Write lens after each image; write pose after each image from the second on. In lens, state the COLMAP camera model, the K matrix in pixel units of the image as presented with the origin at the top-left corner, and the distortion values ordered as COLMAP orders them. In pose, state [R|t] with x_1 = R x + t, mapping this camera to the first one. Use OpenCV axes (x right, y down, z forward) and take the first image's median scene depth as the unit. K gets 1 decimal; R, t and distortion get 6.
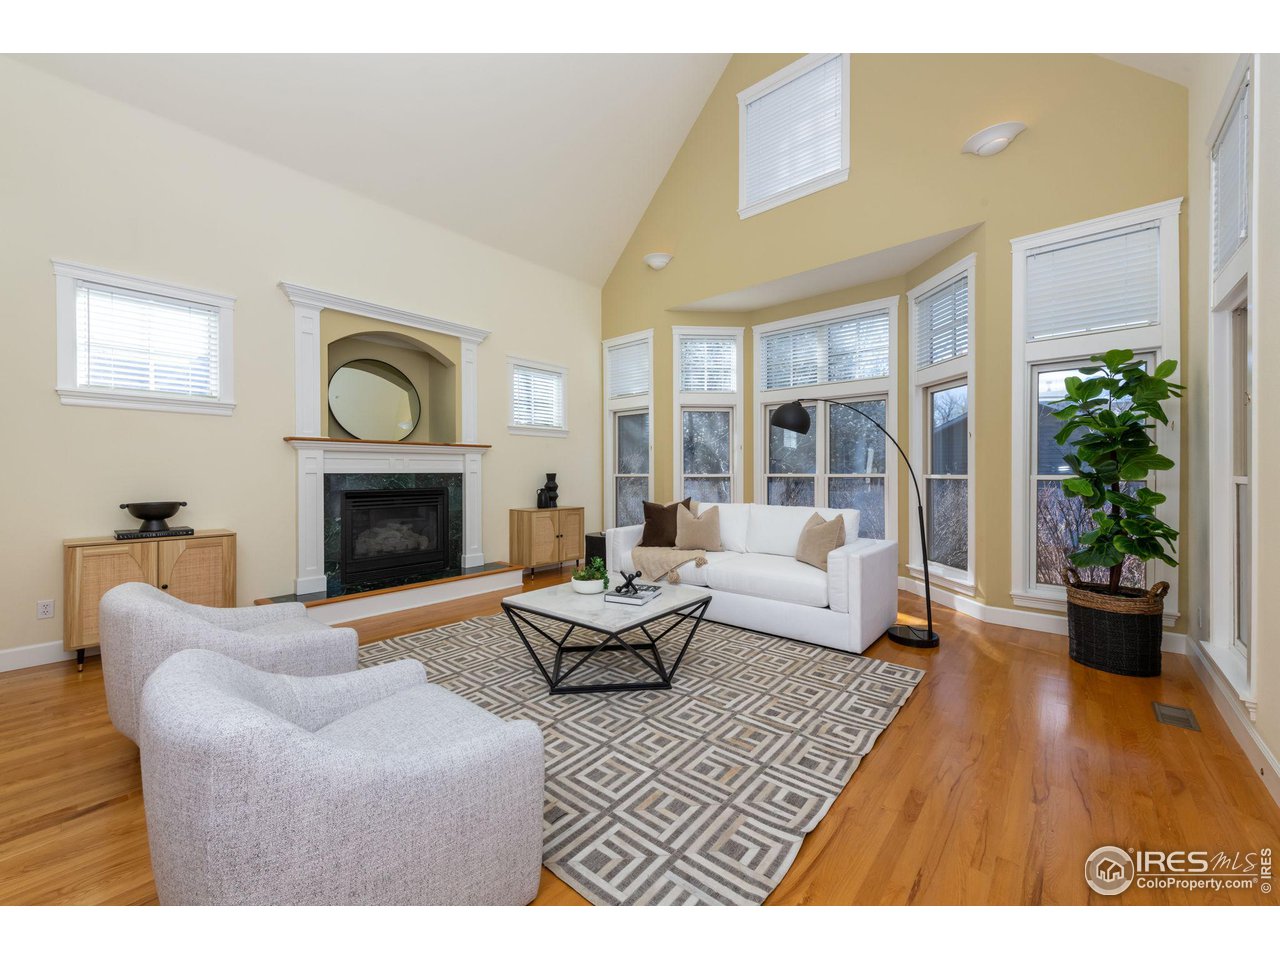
lens RADIAL K [[499.8, 0, 641.5], [0, 499.8, 474.3], [0, 0, 1]] dist [0.002034, 0.000115]
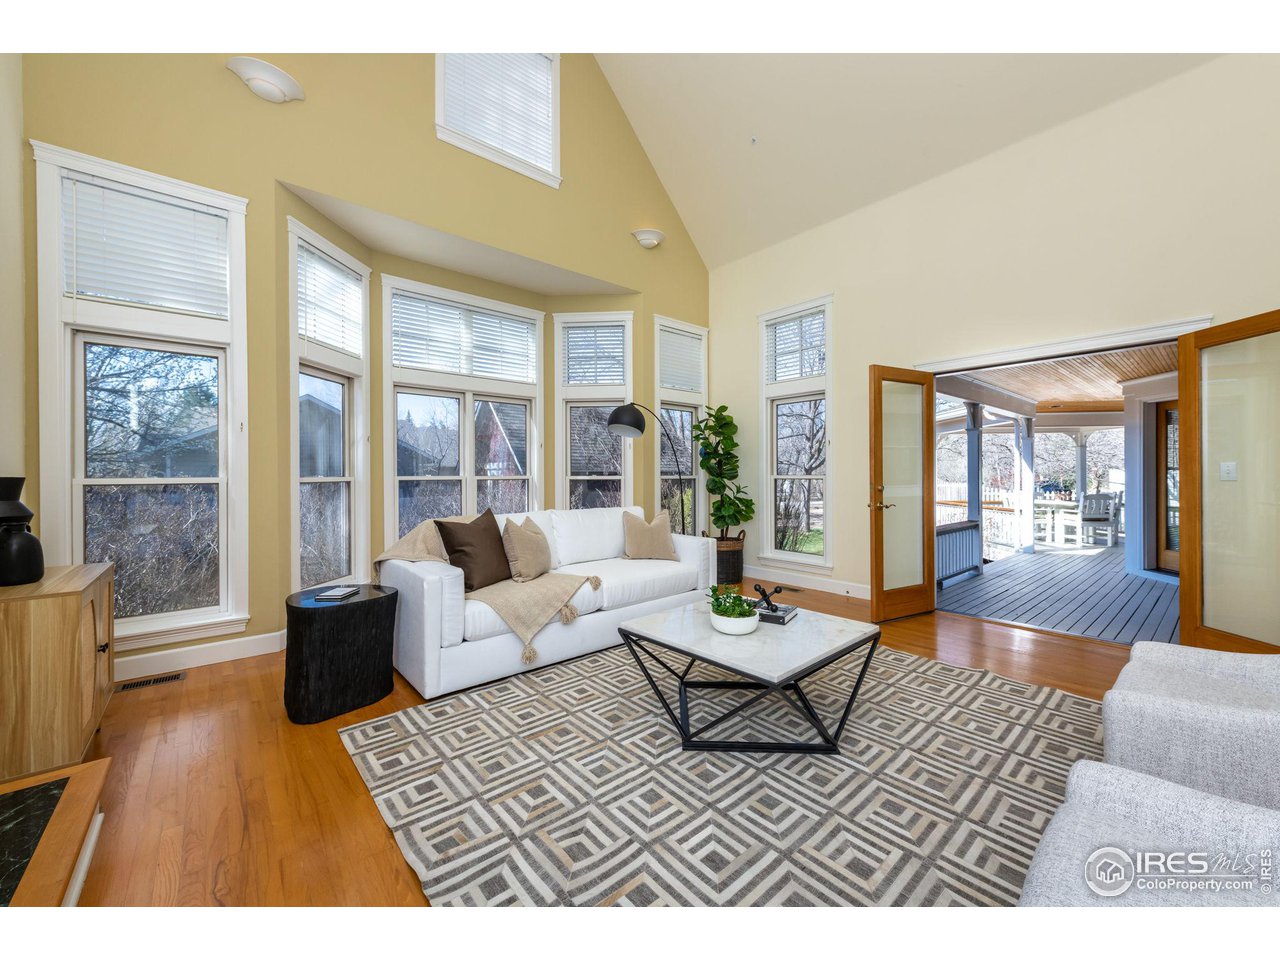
lens RADIAL K [[499.8, 0, 641.6], [0, 499.8, 478.2], [0, 0, 1]] dist [0.002034, 0.000115]
pose [[0.150022, -0.007853, 0.988652, -0.704660], [0.002257, 0.999969, 0.007600, -0.003654], [-0.988680, 0.001091, 0.150035, 0.827185]]
